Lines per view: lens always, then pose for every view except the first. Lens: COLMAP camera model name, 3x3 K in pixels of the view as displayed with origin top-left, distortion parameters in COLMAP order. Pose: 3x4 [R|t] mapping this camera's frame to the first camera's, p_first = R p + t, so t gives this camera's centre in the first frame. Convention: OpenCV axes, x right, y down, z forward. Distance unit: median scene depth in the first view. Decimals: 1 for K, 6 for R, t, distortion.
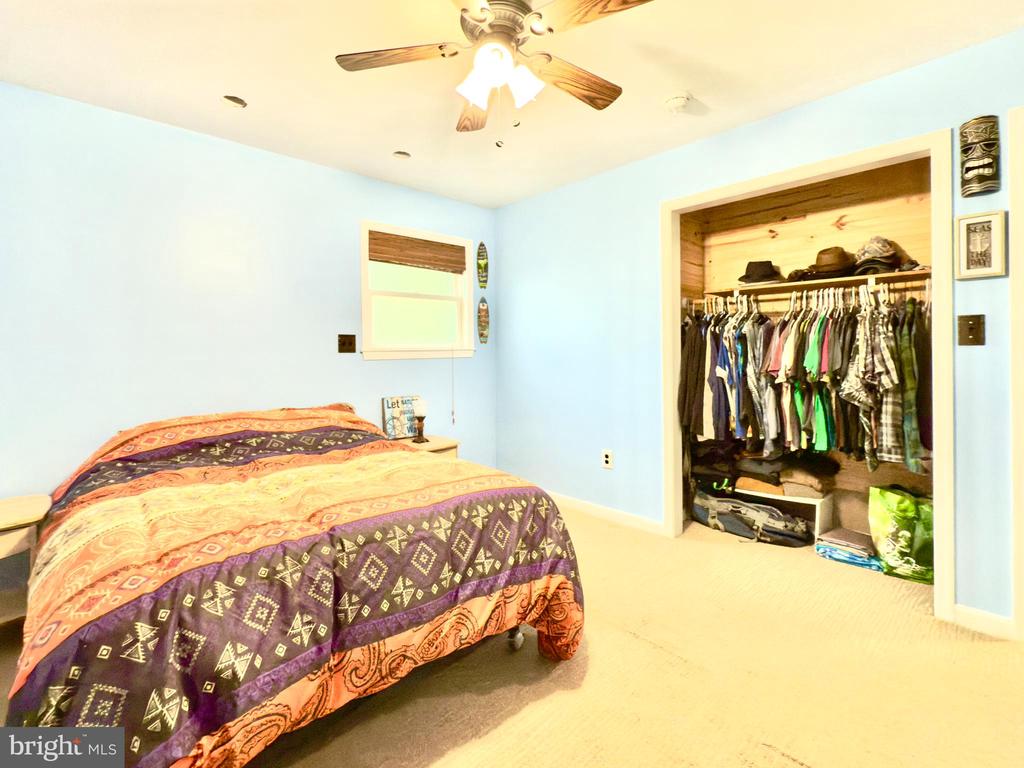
lens RADIAL K [[458.7, 0, 512.0], [0, 458.7, 384.0], [0, 0, 1]] dist [-0.000740, -0.000532]
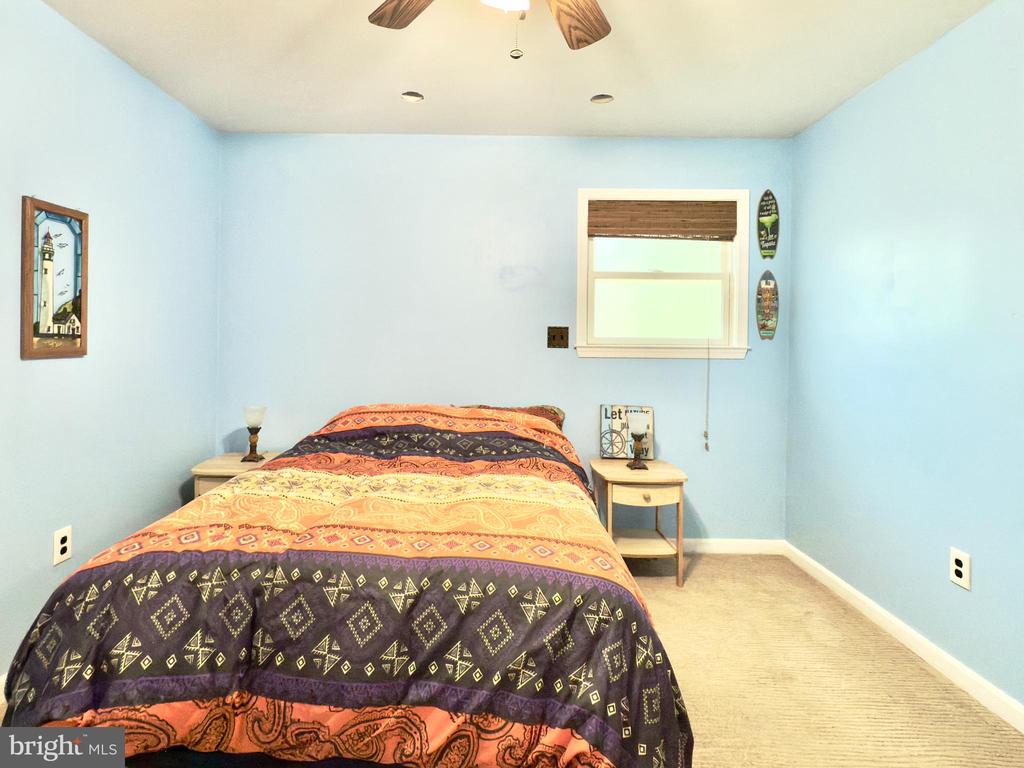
lens RADIAL K [[530.5, 0, 514.1], [0, 530.5, 369.5], [0, 0, 1]] dist [0.001355, -0.000307]
pose [[0.726205, 0.062461, -0.684635, 0.519009], [-0.072079, 0.997293, 0.014530, -0.073141], [0.683689, 0.038795, 0.728741, 0.446263]]
